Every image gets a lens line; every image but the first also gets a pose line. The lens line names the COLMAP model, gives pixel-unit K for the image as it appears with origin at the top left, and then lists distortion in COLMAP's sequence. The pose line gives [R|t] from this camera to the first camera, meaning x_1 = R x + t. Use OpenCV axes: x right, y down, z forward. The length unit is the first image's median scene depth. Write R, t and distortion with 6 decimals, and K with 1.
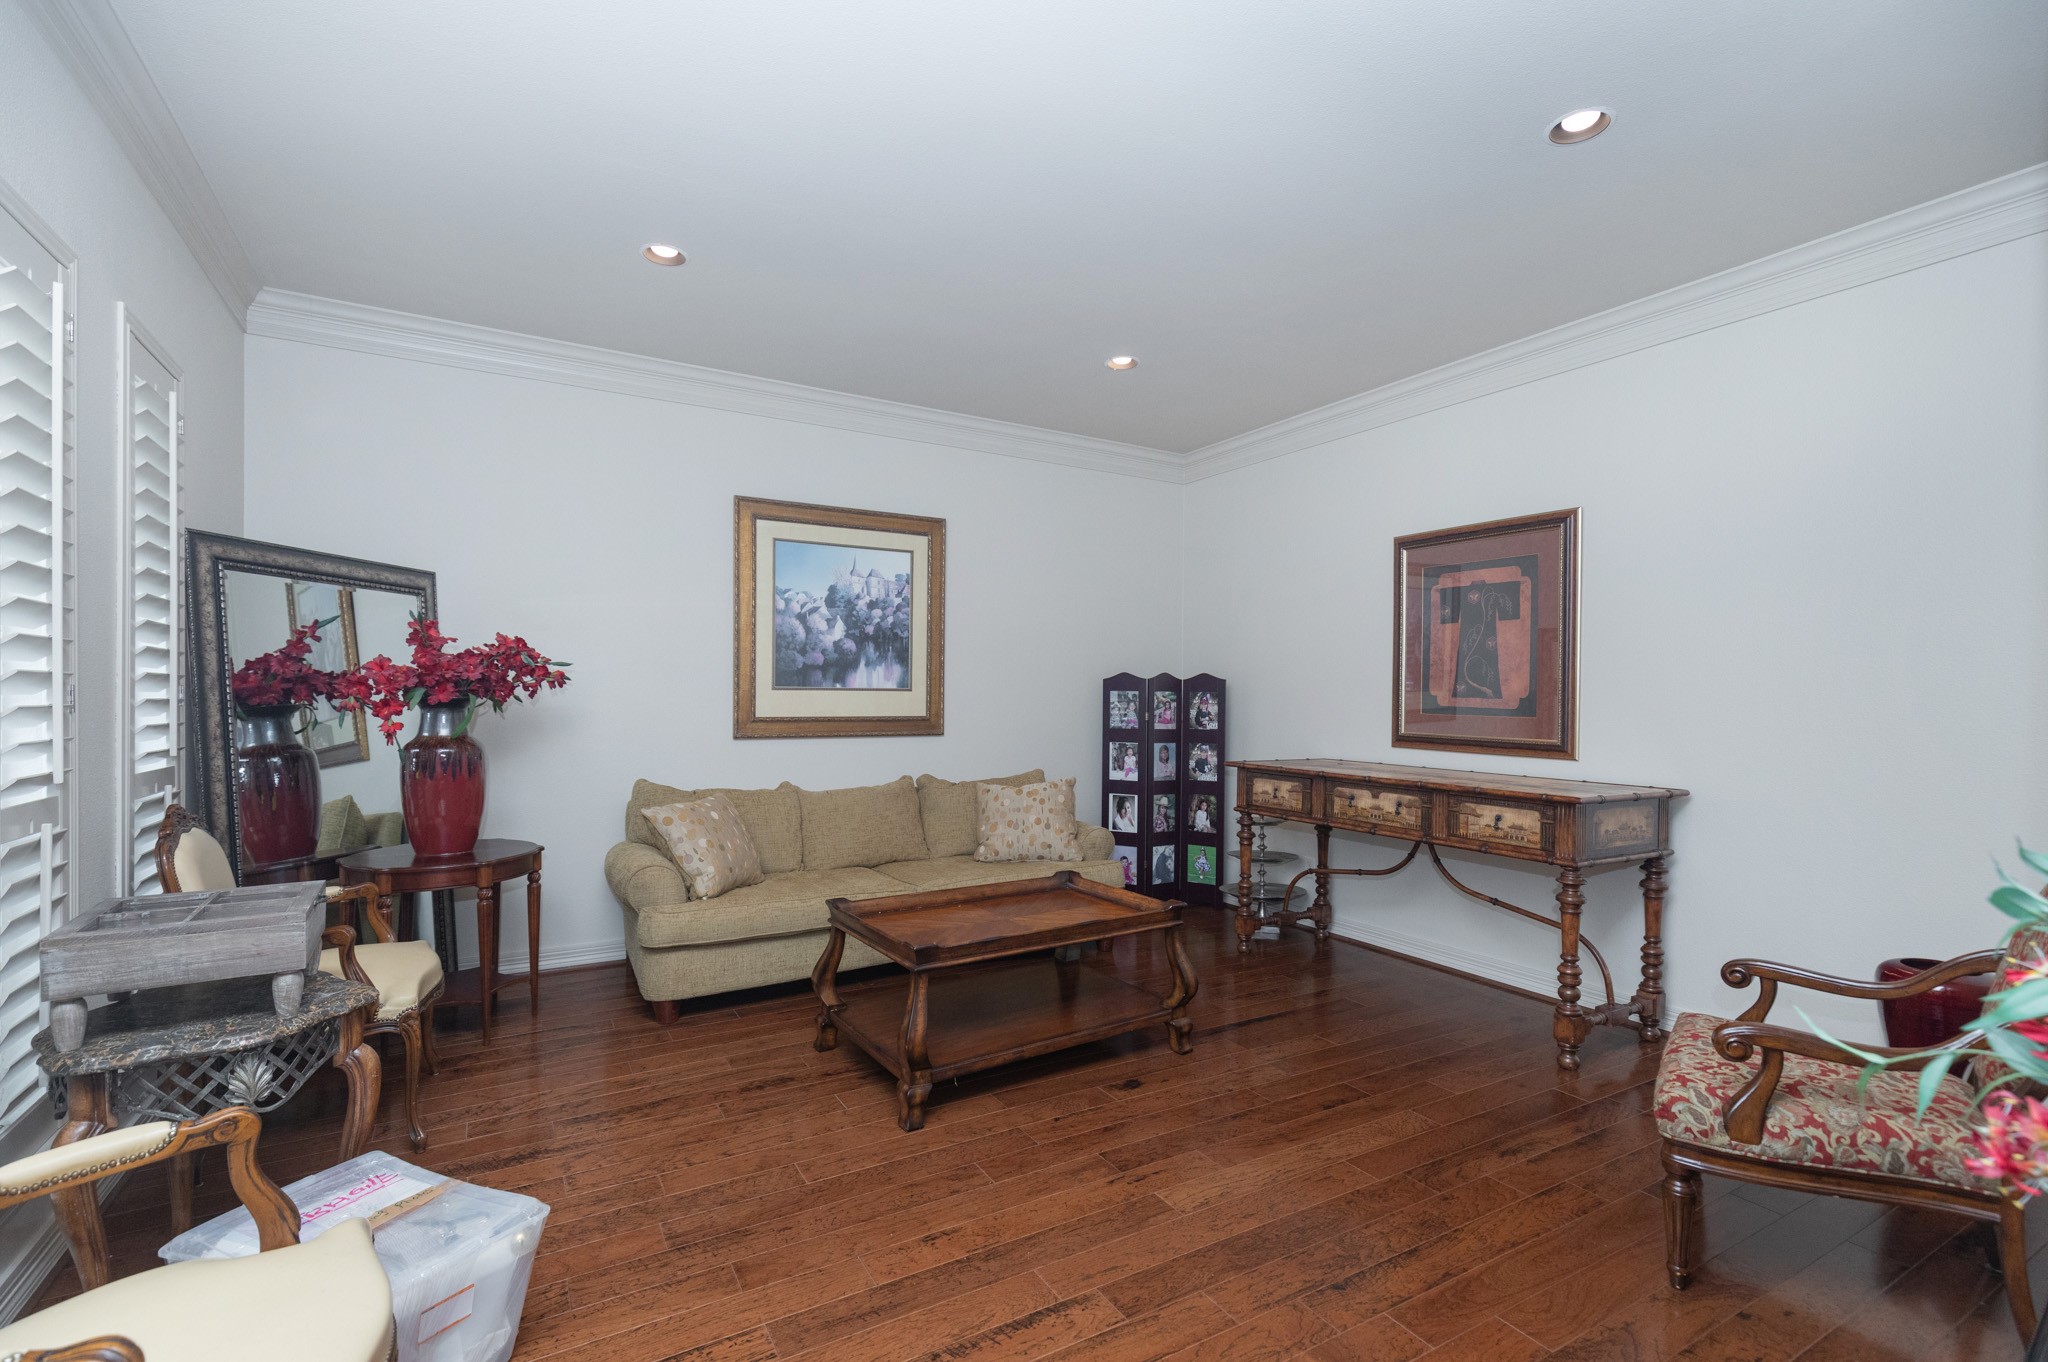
lens RADIAL K [[933.1, 0, 1025.0], [0, 933.1, 690.4], [0, 0, 1]] dist [0.004421, 0.000710]
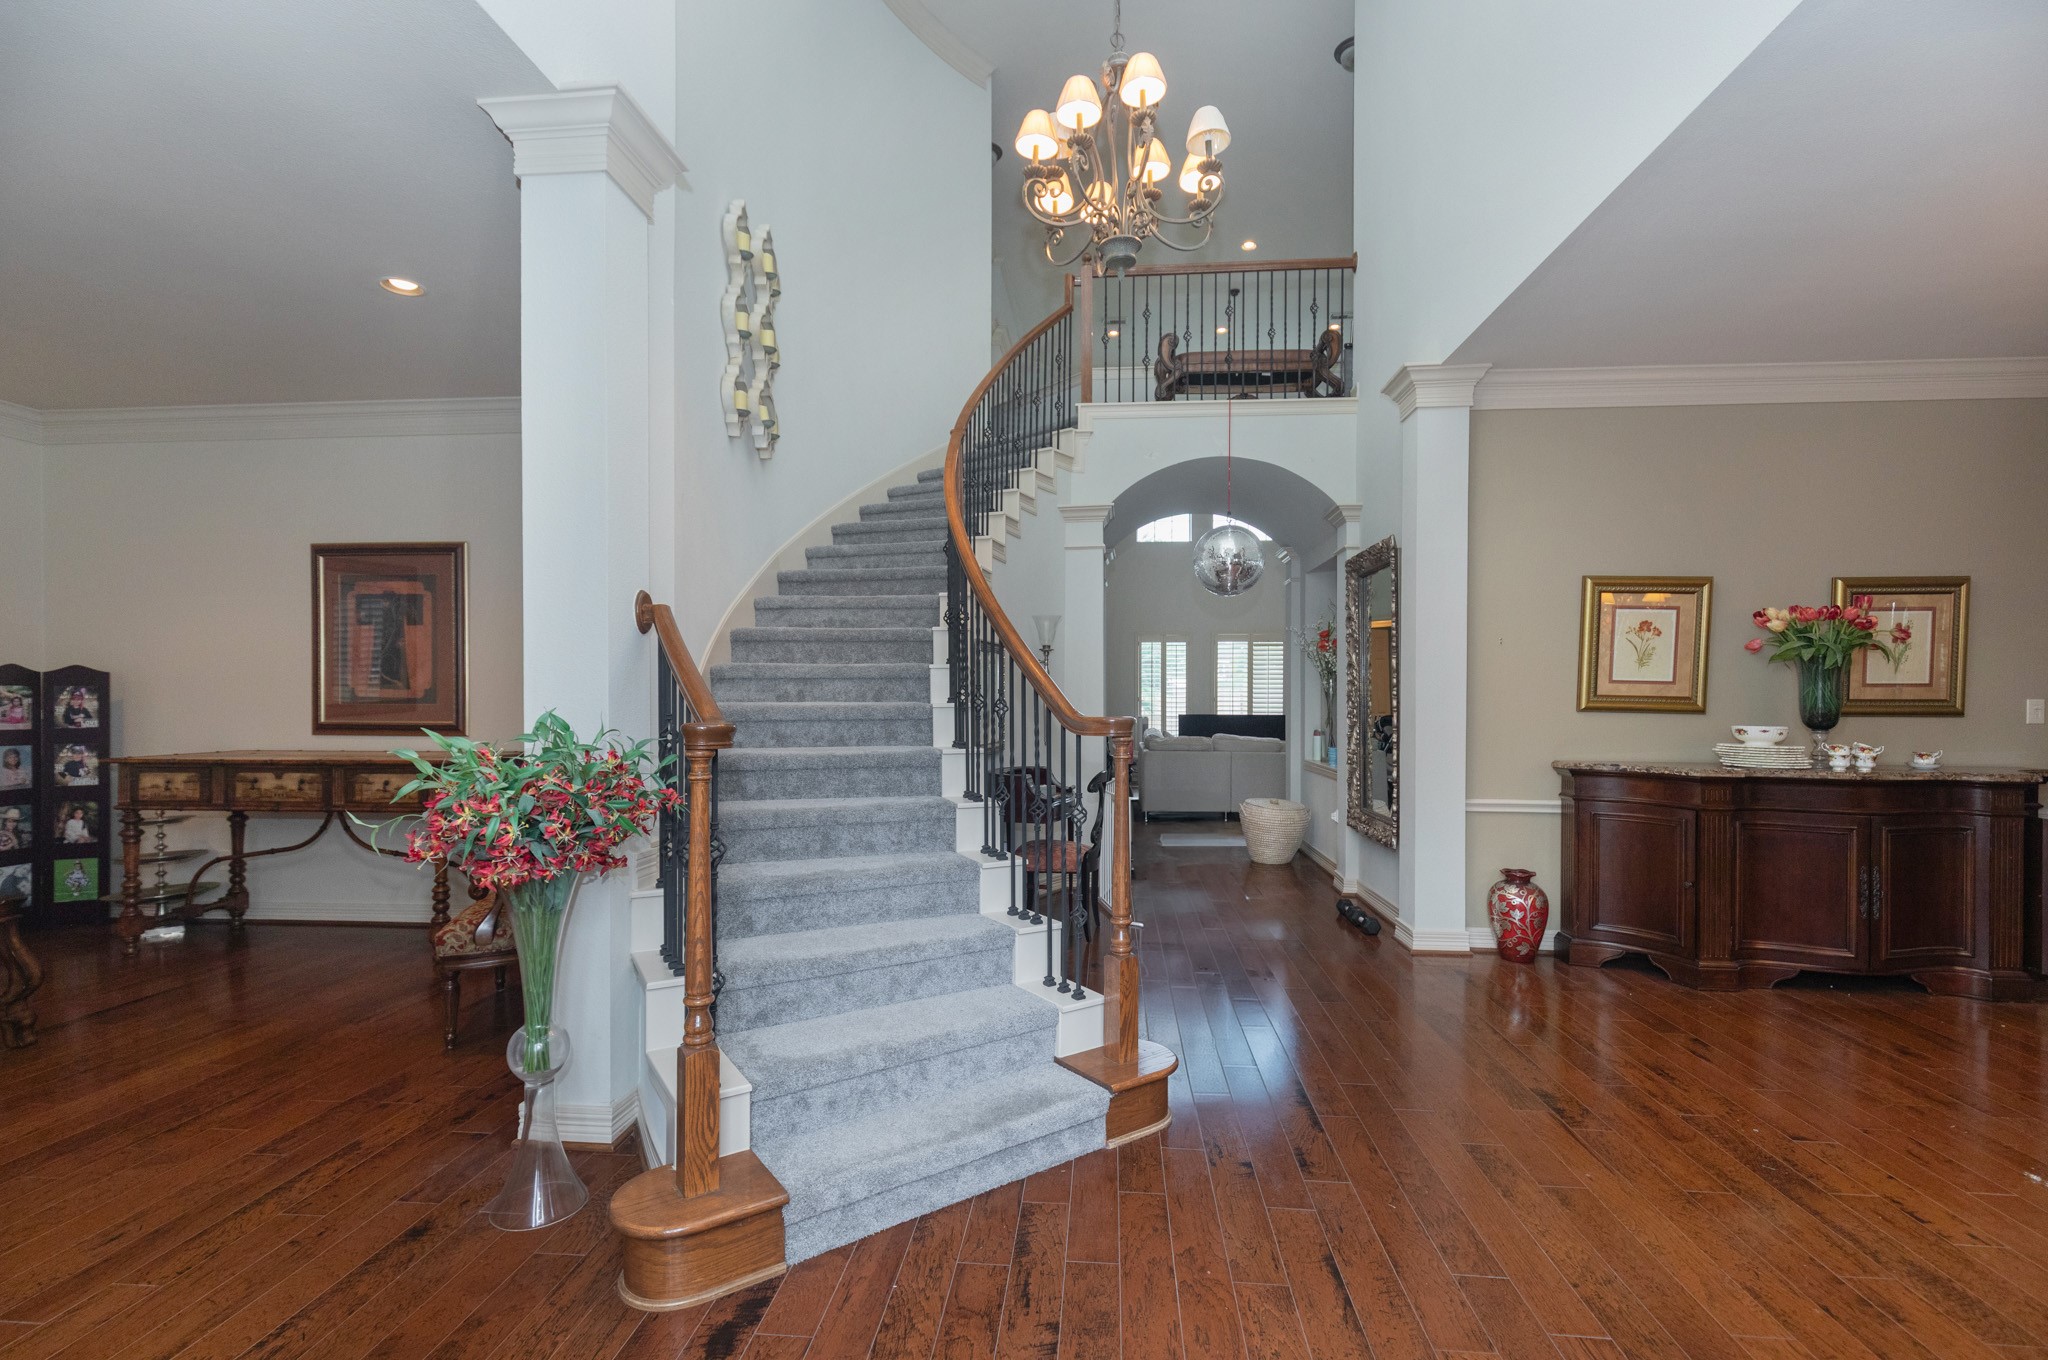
lens RADIAL K [[933.1, 0, 1022.5], [0, 933.1, 697.2], [0, 0, 1]] dist [0.004421, 0.000710]
pose [[0.580462, -0.012542, 0.814191, -0.016151], [0.004327, 0.999915, 0.012319, 0.006109], [-0.814276, -0.003628, 0.580467, -0.307813]]
